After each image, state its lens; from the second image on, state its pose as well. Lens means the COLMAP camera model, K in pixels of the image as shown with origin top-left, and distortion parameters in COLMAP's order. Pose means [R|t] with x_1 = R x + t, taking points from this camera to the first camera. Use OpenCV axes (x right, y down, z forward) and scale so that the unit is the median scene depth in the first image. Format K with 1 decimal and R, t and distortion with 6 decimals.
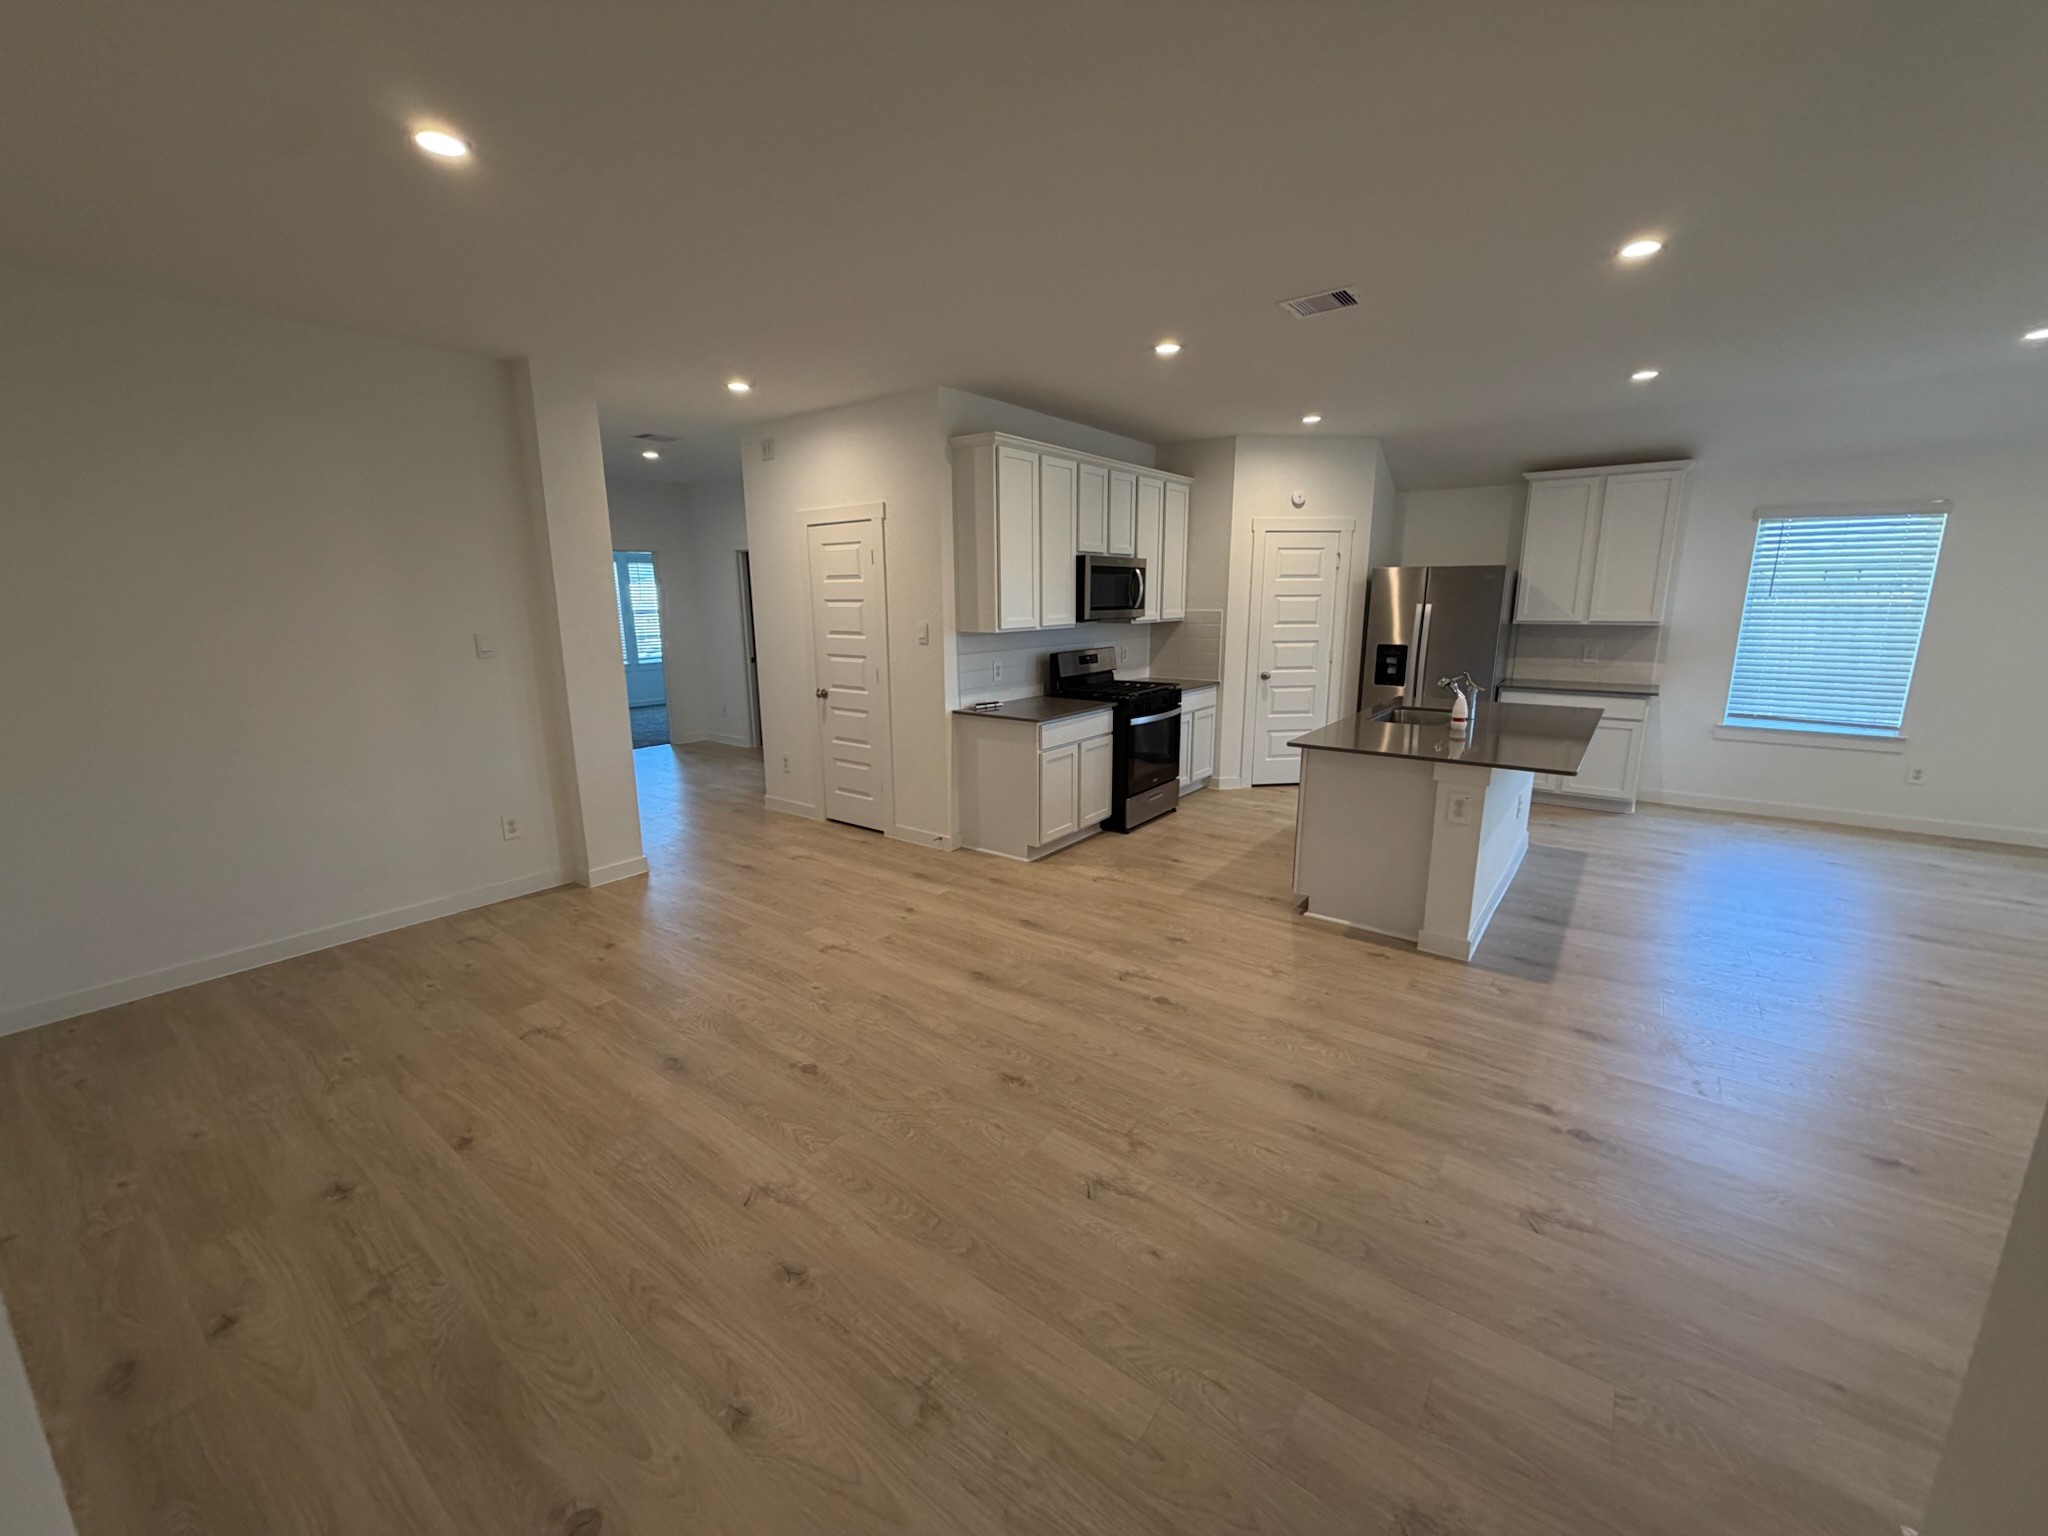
lens RADIAL K [[815.2, 0, 1017.6], [0, 815.2, 769.5], [0, 0, 1]] dist [-0.001337, 0.000238]
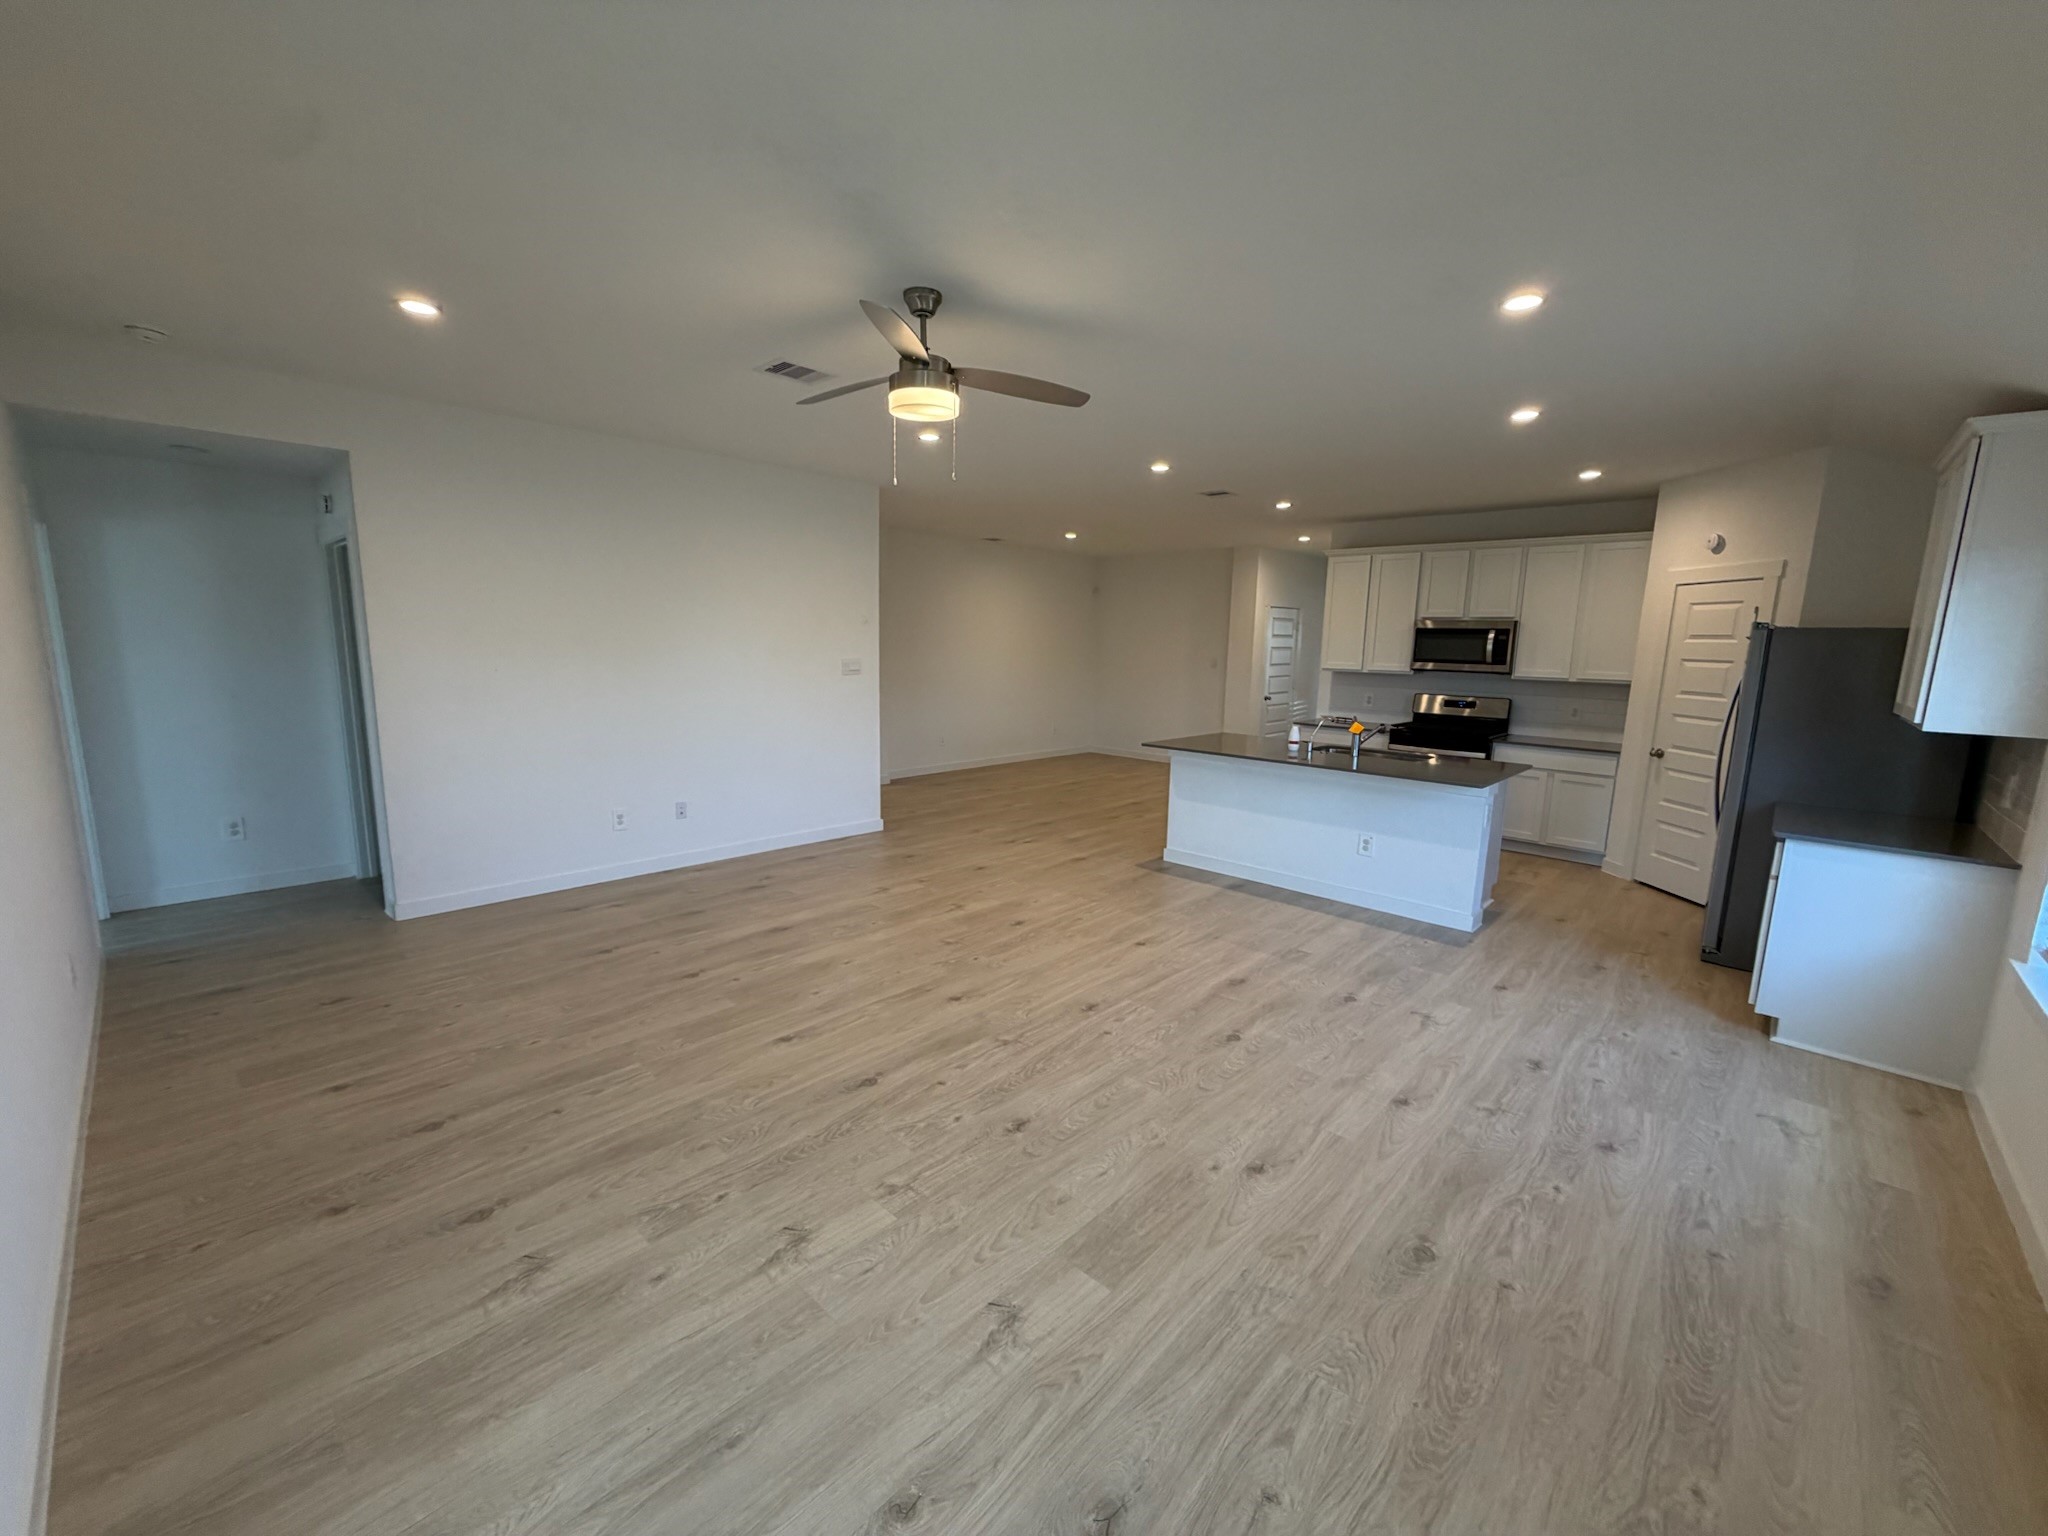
lens RADIAL K [[815.2, 0, 1017.6], [0, 815.2, 769.5], [0, 0, 1]] dist [-0.001337, 0.000238]
pose [[-0.101823, 0.163321, -0.981304, 1.470059], [-0.230340, 0.955754, 0.182969, -0.122758], [0.967768, 0.244665, -0.059698, 0.505512]]
